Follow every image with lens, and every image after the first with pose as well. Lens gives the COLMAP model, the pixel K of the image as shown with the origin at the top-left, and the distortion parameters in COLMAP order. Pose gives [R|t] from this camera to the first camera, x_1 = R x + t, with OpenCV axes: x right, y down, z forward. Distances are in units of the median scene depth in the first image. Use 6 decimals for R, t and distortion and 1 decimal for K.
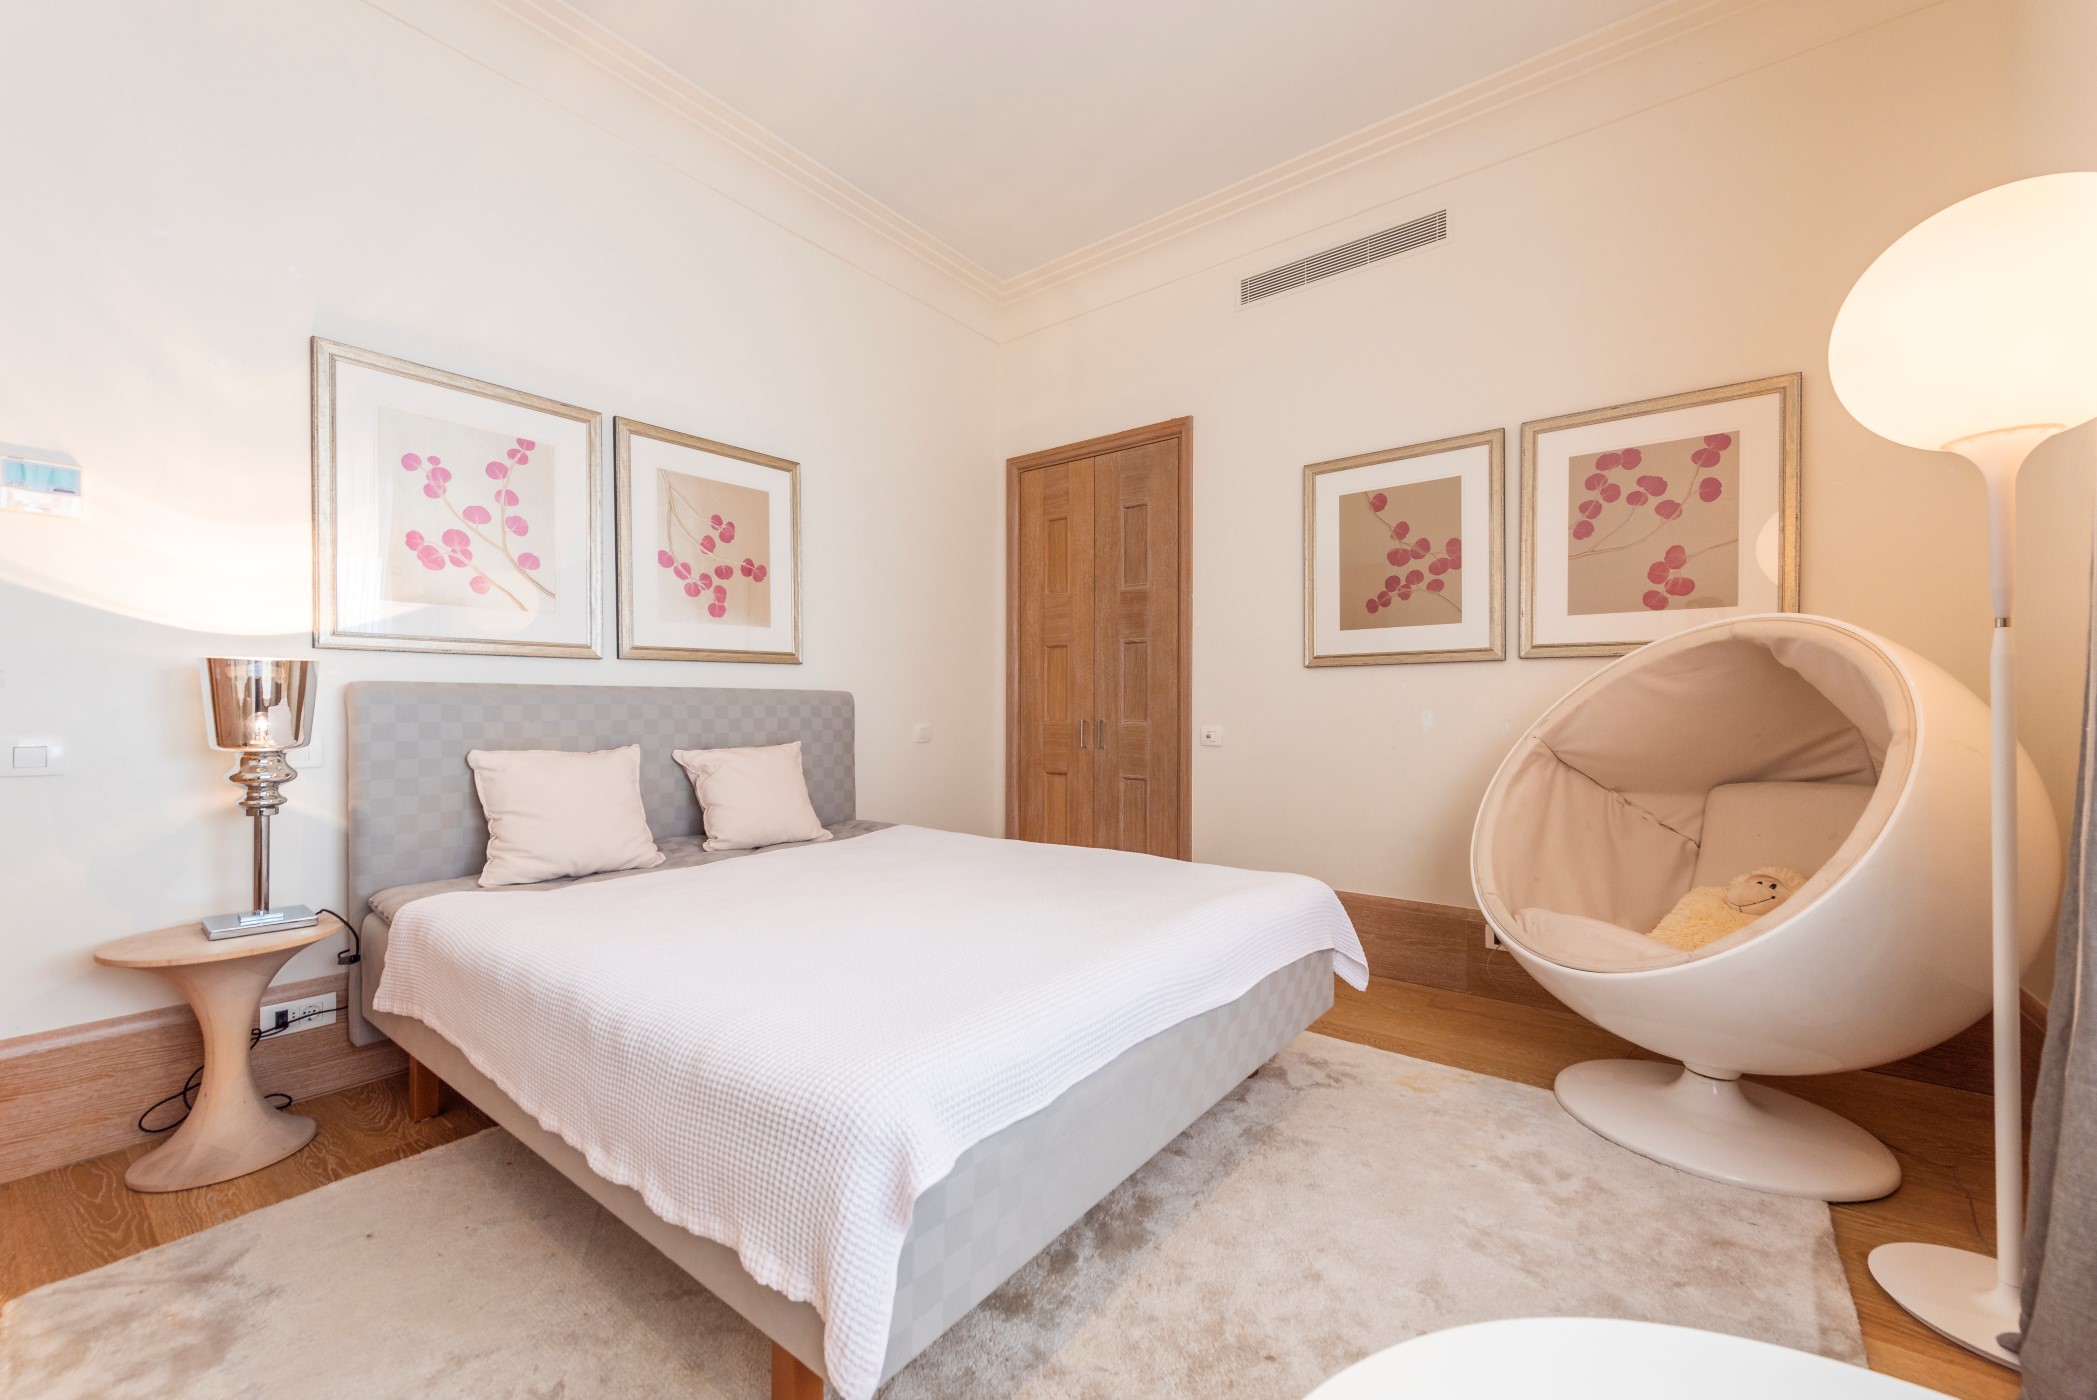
lens RADIAL K [[821.7, 0, 1047.3], [0, 821.7, 711.6], [0, 0, 1]] dist [0.004244, -0.000998]
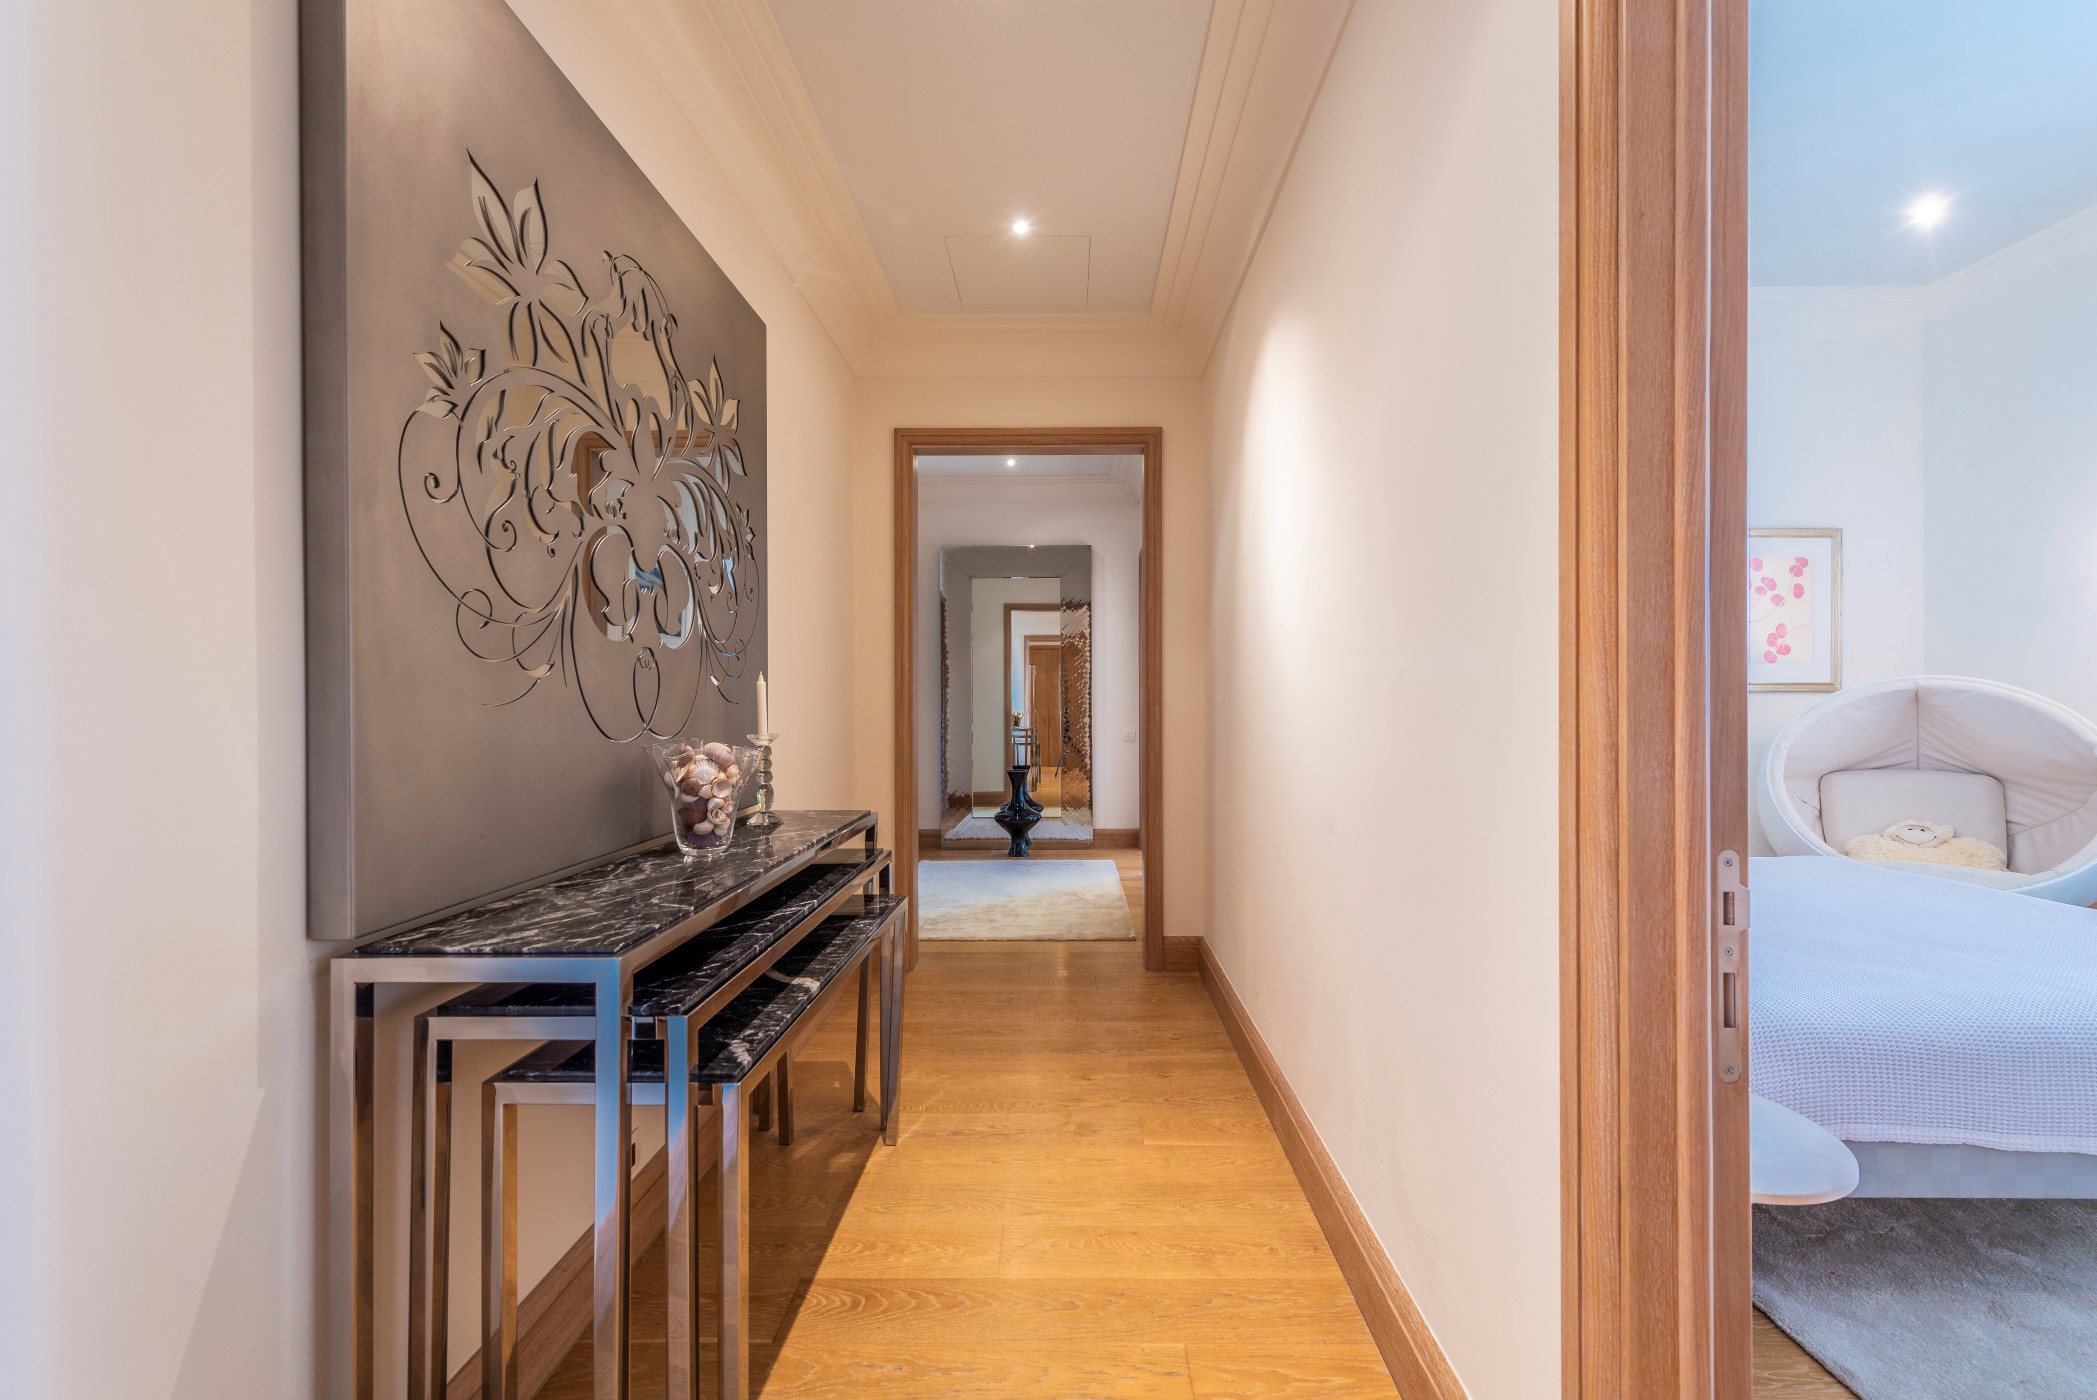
lens RADIAL K [[821.7, 0, 1051.4], [0, 821.7, 703.6], [0, 0, 1]] dist [0.004244, -0.000998]
pose [[0.801874, 0.013286, 0.597345, -1.302609], [-0.007157, 0.999895, -0.012632, -0.018654], [-0.597450, 0.005855, 0.801885, 0.573415]]
